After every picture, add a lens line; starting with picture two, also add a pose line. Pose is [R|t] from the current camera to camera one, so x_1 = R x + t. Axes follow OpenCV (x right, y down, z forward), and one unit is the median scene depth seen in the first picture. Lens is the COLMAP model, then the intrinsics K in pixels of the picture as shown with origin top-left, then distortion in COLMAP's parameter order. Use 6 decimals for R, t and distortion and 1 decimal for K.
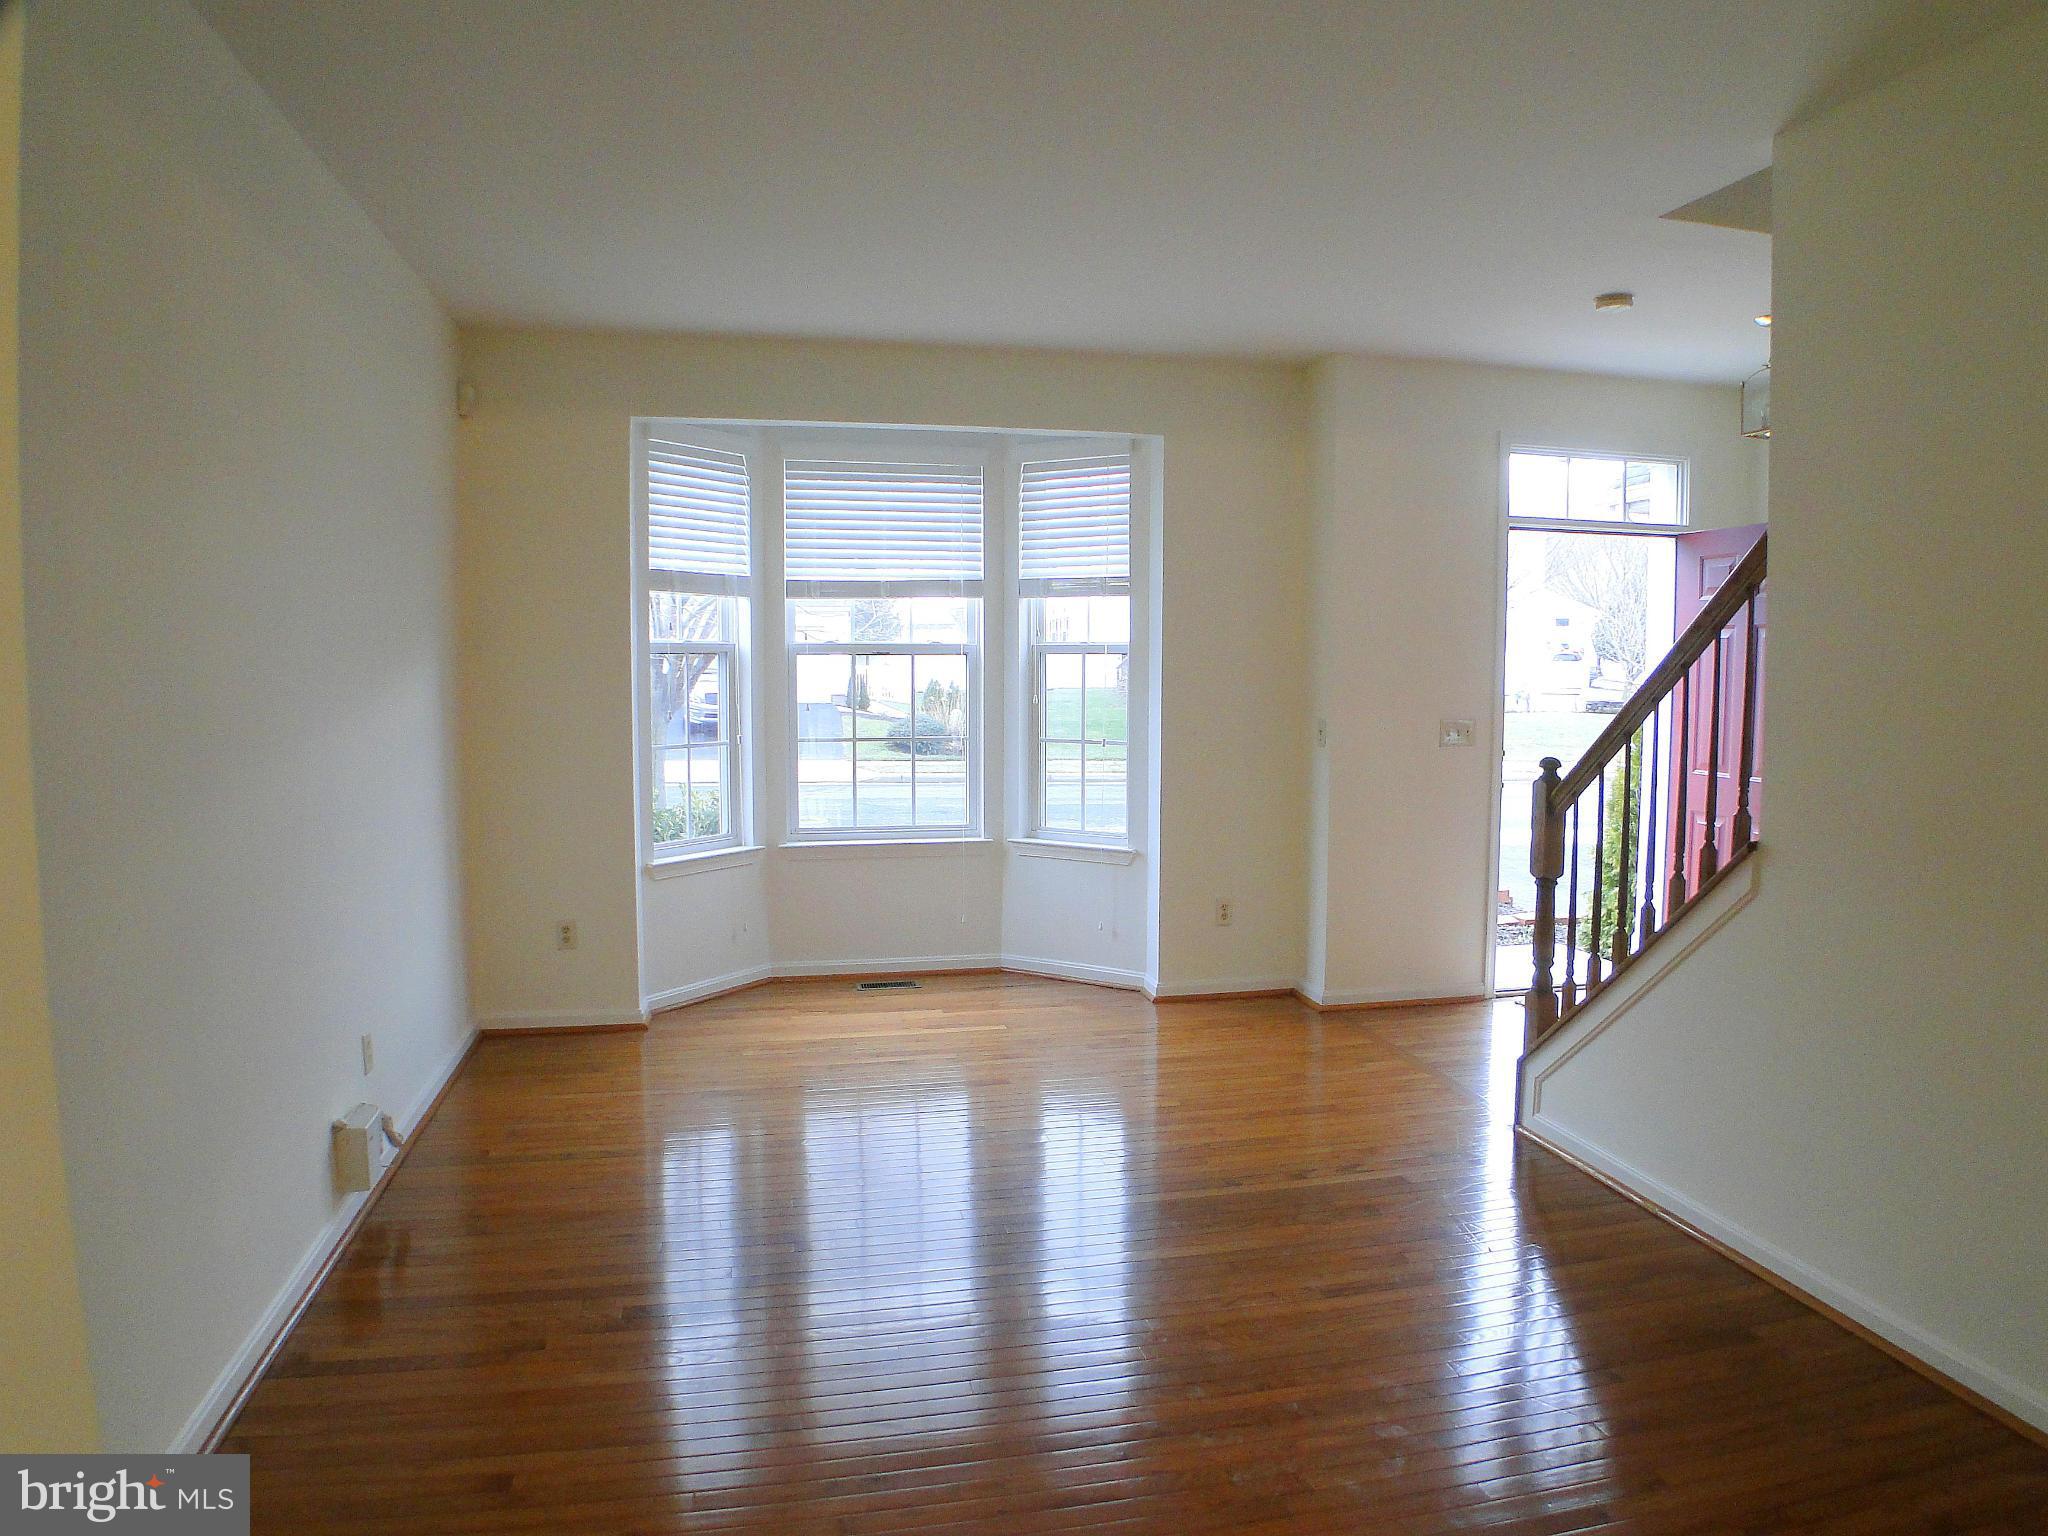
lens RADIAL K [[1330.1, 0, 1027.6], [0, 1330.1, 764.2], [0, 0, 1]] dist [-0.111929, 0.012415]
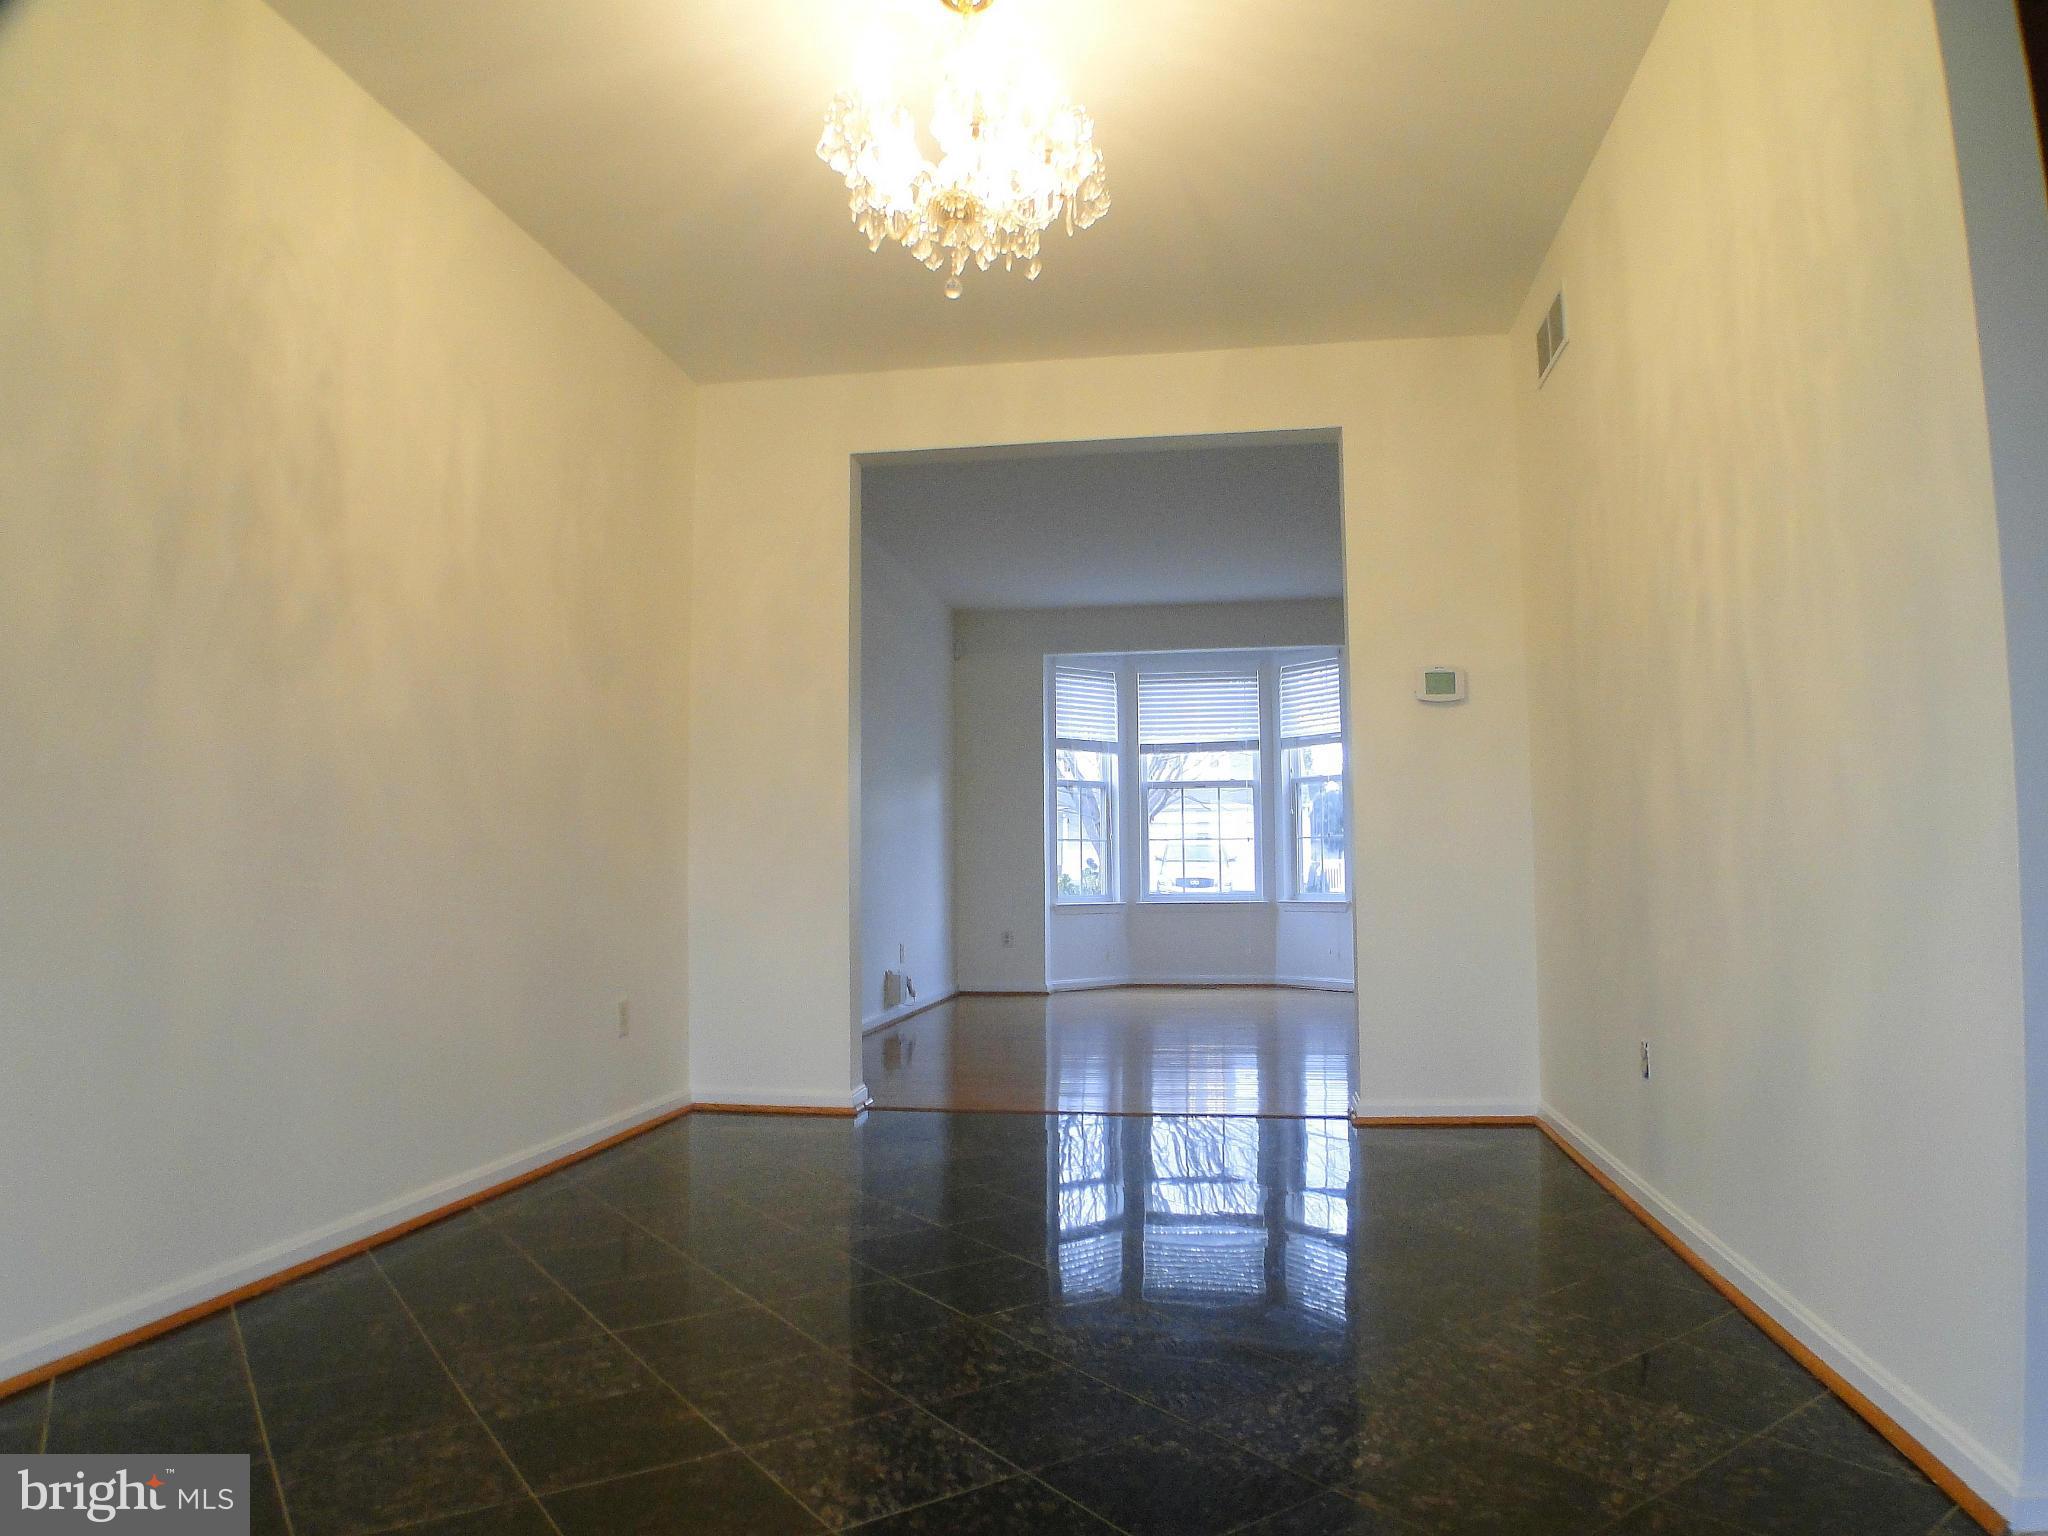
lens RADIAL K [[1330.1, 0, 1027.6], [0, 1330.1, 764.2], [0, 0, 1]] dist [-0.111929, 0.012415]
pose [[0.931120, -0.038695, -0.362655, 0.300557], [-0.018924, 0.987890, -0.153996, 0.151726], [0.364222, 0.150251, 0.919112, -0.609945]]
